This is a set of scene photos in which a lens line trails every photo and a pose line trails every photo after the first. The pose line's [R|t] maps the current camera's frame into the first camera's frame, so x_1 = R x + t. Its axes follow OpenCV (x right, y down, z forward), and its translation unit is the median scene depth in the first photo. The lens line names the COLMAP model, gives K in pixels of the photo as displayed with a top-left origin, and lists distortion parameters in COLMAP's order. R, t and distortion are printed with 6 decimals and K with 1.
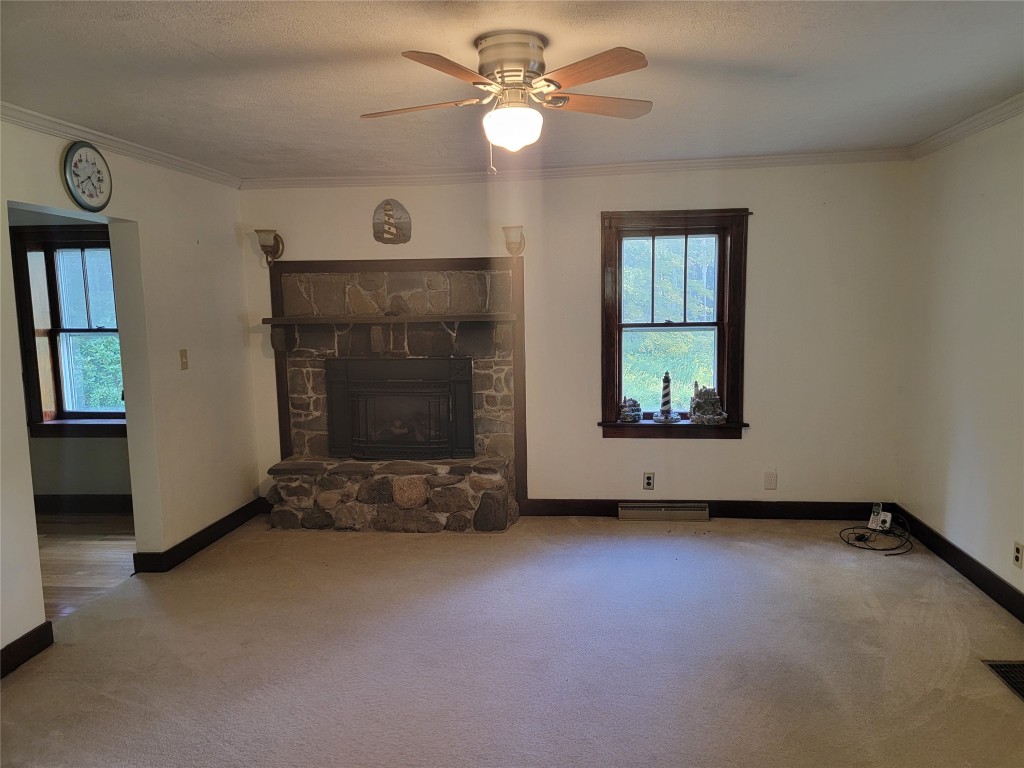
lens RADIAL K [[765.2, 0, 512.0], [0, 765.2, 393.7], [0, 0, 1]] dist [0.107759, -0.110814]
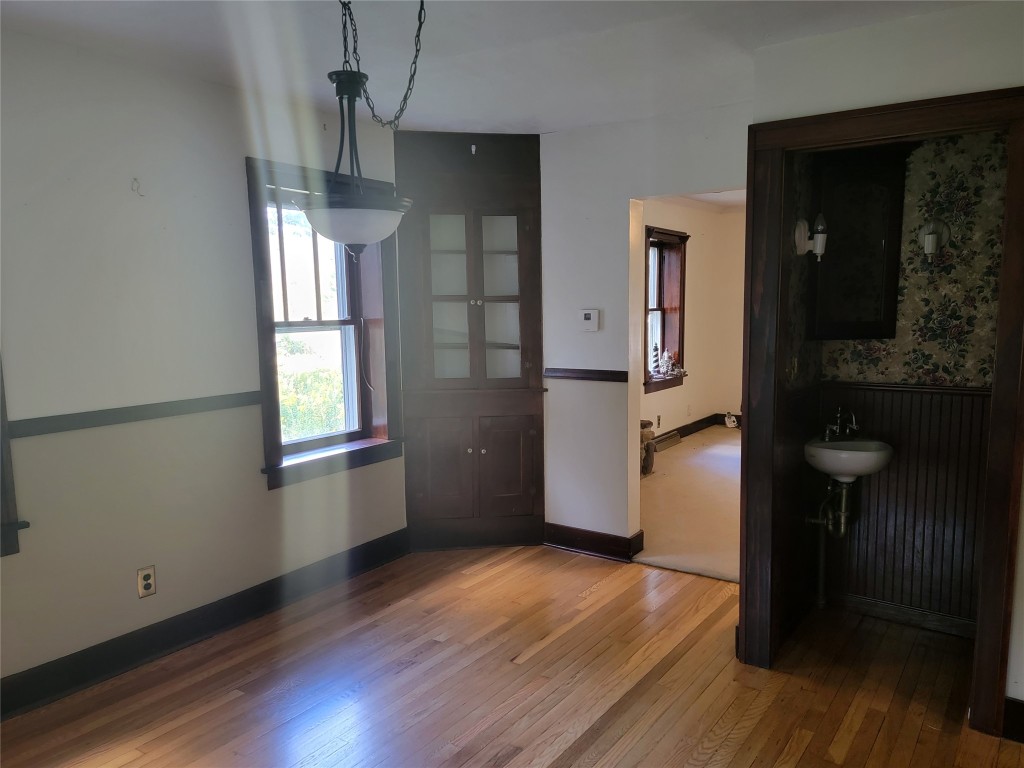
lens RADIAL K [[765.2, 0, 512.0], [0, 765.2, 393.7], [0, 0, 1]] dist [0.107759, -0.110814]
pose [[0.457968, -0.095659, 0.883807, -1.066610], [0.106940, 0.992902, 0.052053, -0.035044], [-0.882513, 0.070676, 0.464948, 0.513873]]
